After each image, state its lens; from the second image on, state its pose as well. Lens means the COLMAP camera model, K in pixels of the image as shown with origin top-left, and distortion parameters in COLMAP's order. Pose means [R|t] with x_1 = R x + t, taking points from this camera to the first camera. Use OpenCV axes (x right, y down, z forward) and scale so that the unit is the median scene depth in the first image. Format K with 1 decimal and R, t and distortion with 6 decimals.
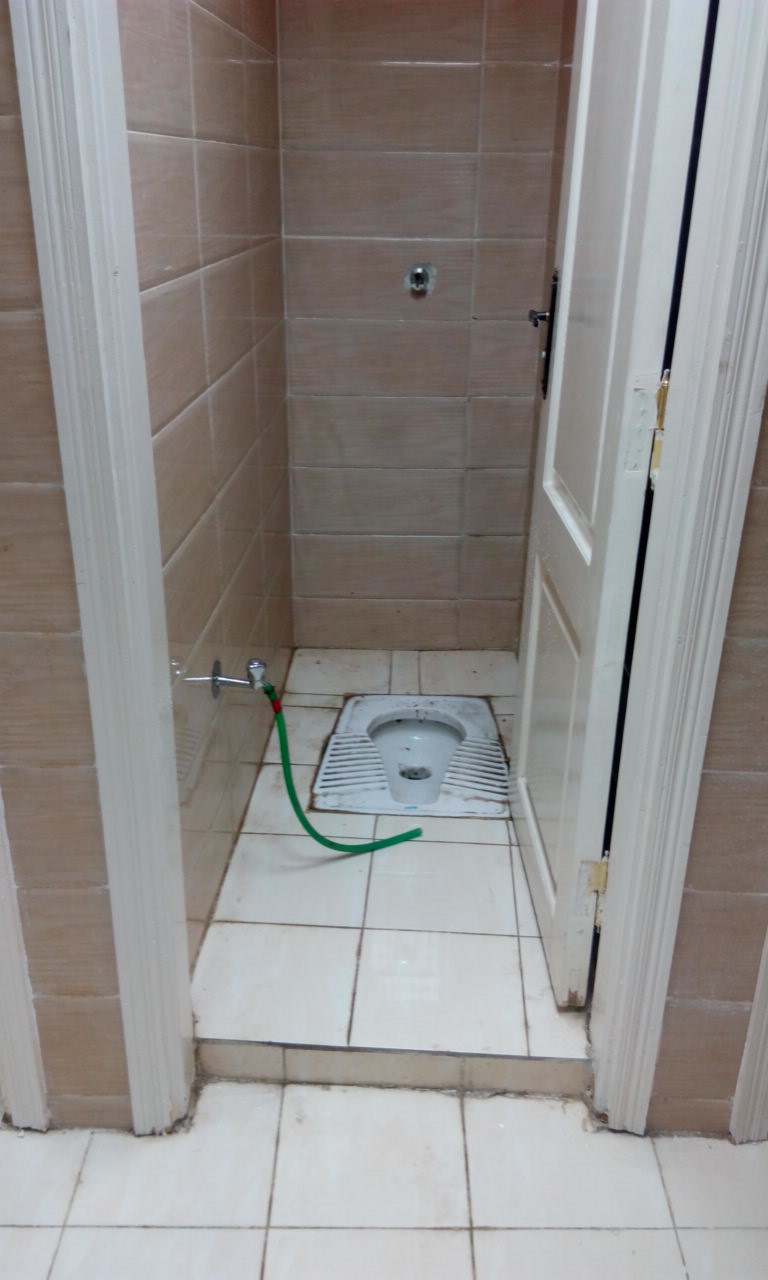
lens RADIAL K [[1052.2, 0, 384.0], [0, 1052.2, 640.0], [0, 0, 1]] dist [0.126466, -0.215968]
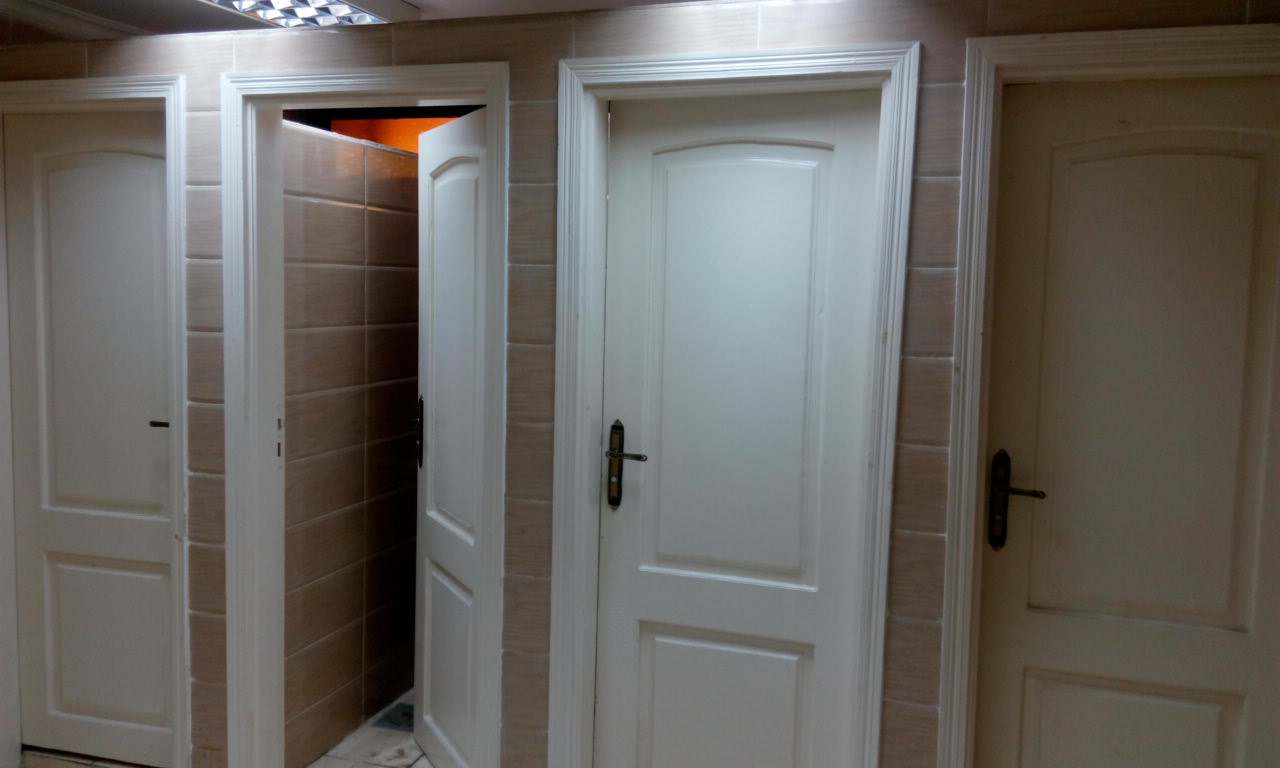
lens RADIAL K [[1052.2, 0, 641.0], [0, 1052.2, 376.6], [0, 0, 1]] dist [0.126466, -0.215968]
pose [[0.956235, 0.033667, -0.290658, 0.349145], [-0.127248, 0.942353, -0.309480, 0.182896], [0.263483, 0.332922, 0.905395, -0.693997]]
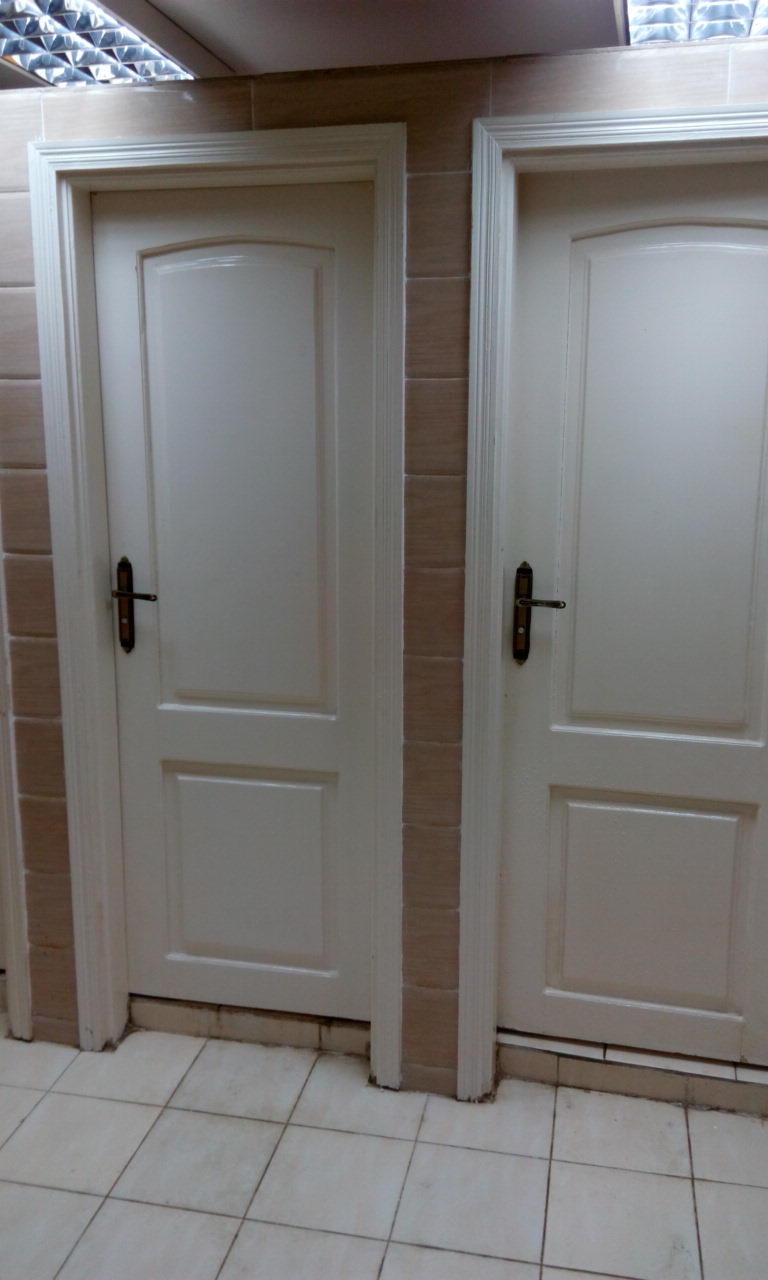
lens RADIAL K [[1052.2, 0, 384.0], [0, 1052.2, 640.0], [0, 0, 1]] dist [0.126466, -0.215968]
pose [[0.979585, 0.031870, -0.198488, -0.058091], [-0.074905, 0.974119, -0.213264, 0.165335], [0.186555, 0.223778, 0.956620, -0.575207]]
